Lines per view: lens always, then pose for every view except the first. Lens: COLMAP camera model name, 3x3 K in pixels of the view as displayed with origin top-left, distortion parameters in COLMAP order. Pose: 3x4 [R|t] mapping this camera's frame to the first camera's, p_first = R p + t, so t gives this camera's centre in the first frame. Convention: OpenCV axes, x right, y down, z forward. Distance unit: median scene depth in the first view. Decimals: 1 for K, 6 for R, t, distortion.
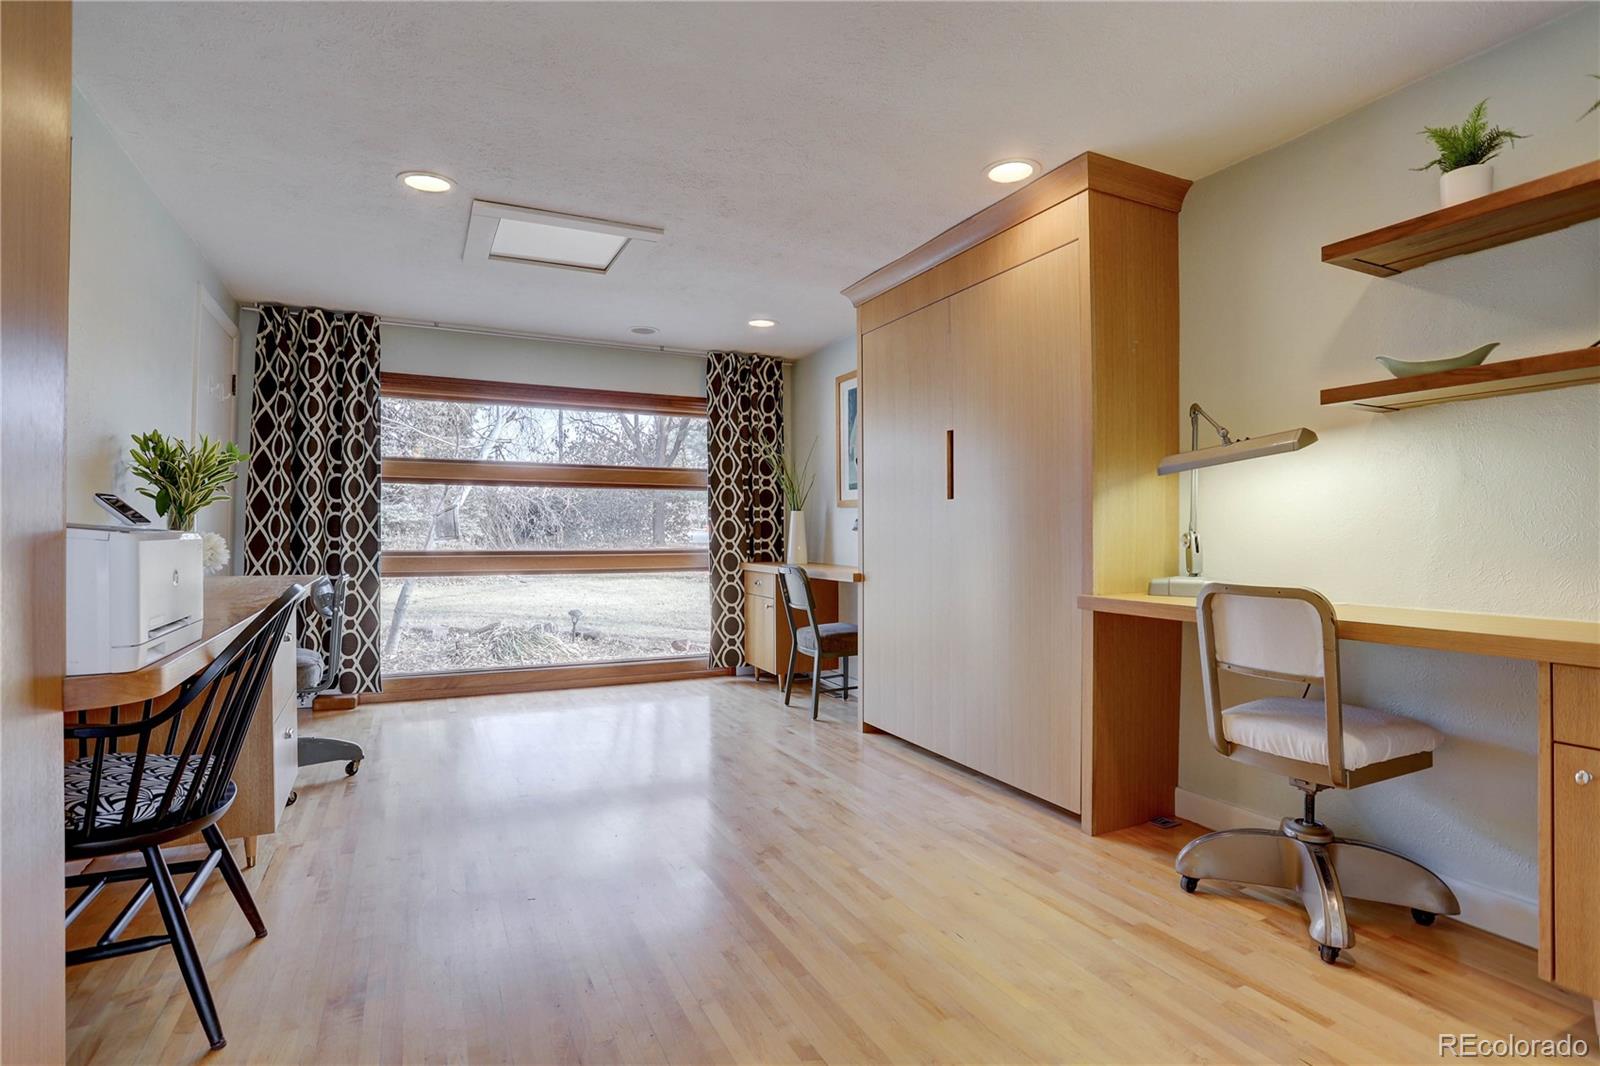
lens RADIAL K [[785.1, 0, 800.0], [0, 785.1, 533.0], [0, 0, 1]] dist [-0.084566, 0.039223]
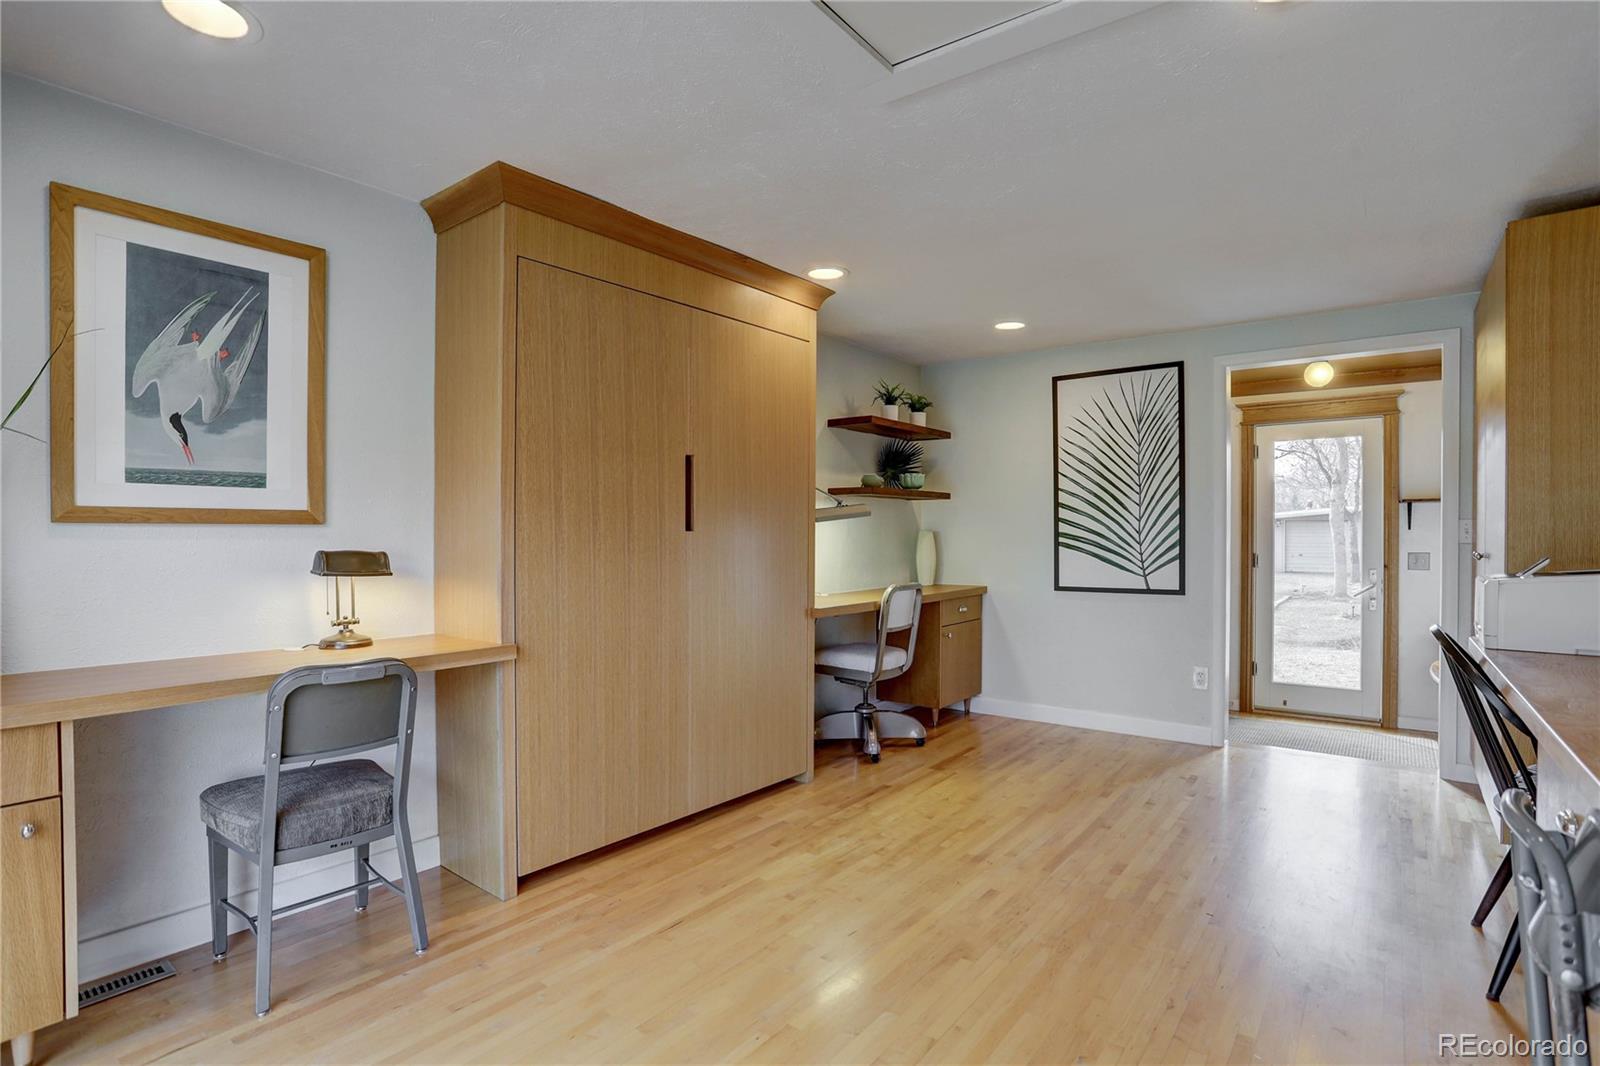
lens RADIAL K [[785.1, 0, 800.0], [0, 785.1, 533.0], [0, 0, 1]] dist [-0.084566, 0.039223]
pose [[-0.435876, 0.000323, 0.900007, -0.420370], [-0.000549, 1.000000, -0.000624, -0.025088], [-0.900006, -0.000766, -0.435876, 0.784737]]
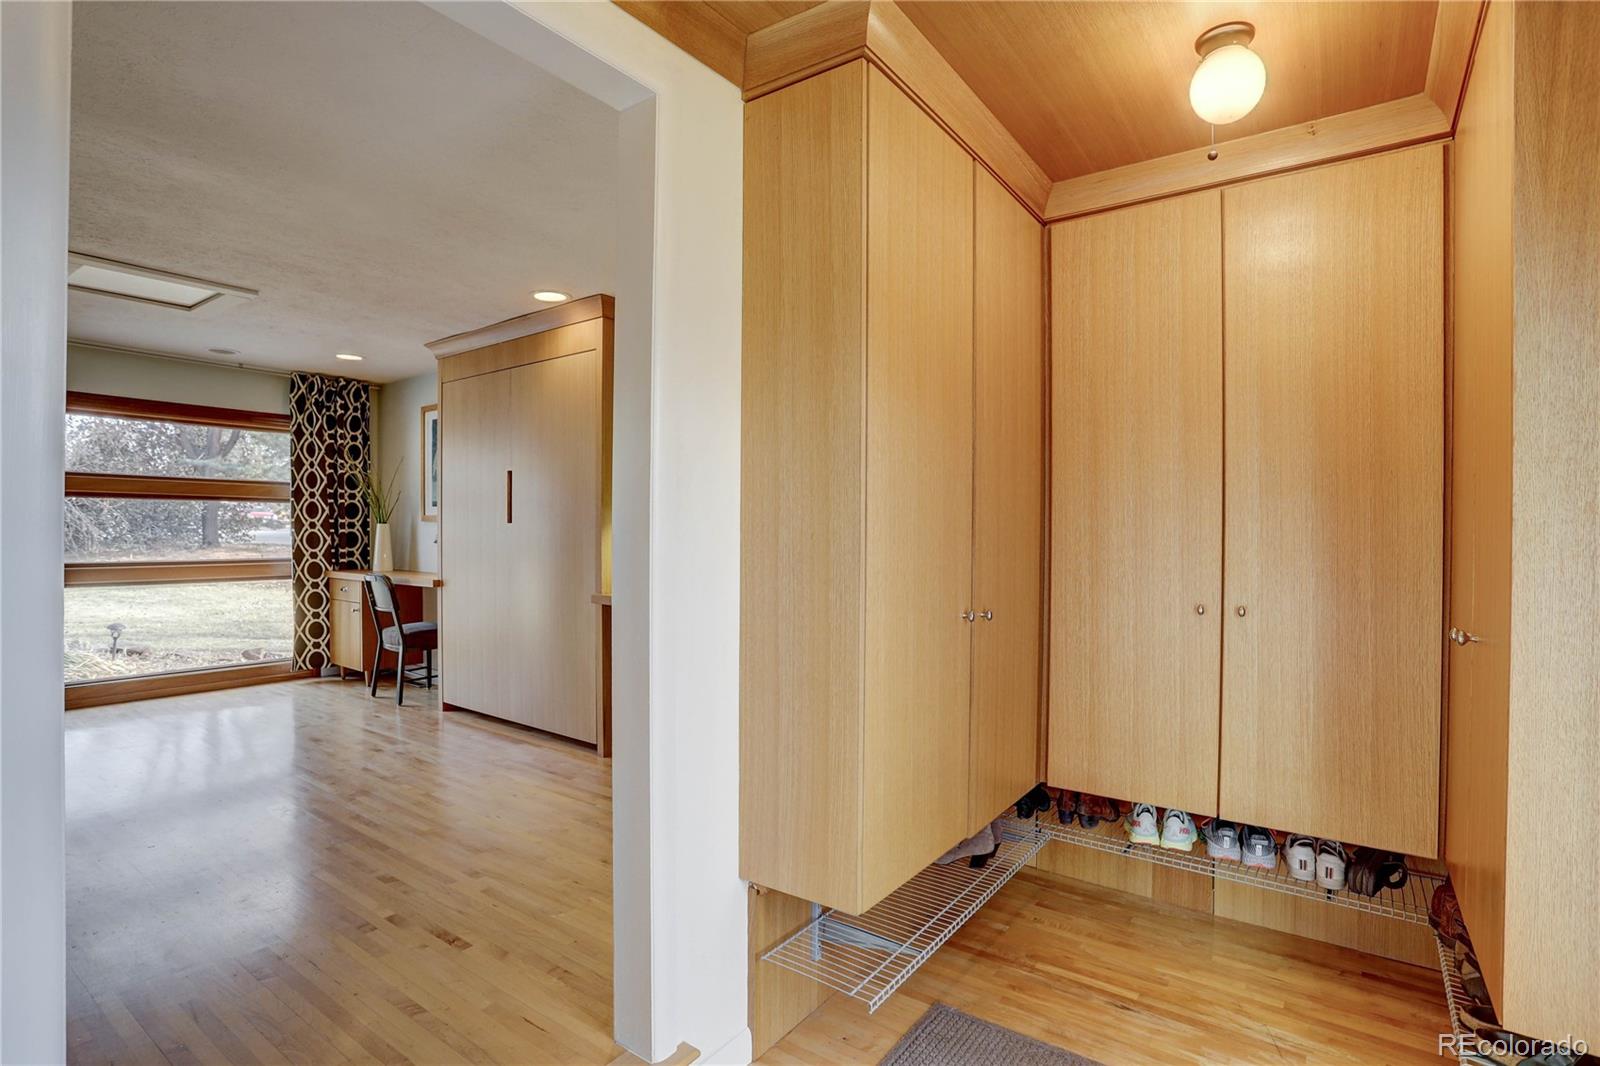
lens RADIAL K [[785.1, 0, 800.0], [0, 785.1, 533.0], [0, 0, 1]] dist [-0.084566, 0.039223]
pose [[0.882121, 0.001748, 0.471020, 0.004929], [-0.003387, 0.999991, 0.002631, -0.019257], [-0.471011, -0.003916, 0.882119, -0.233596]]
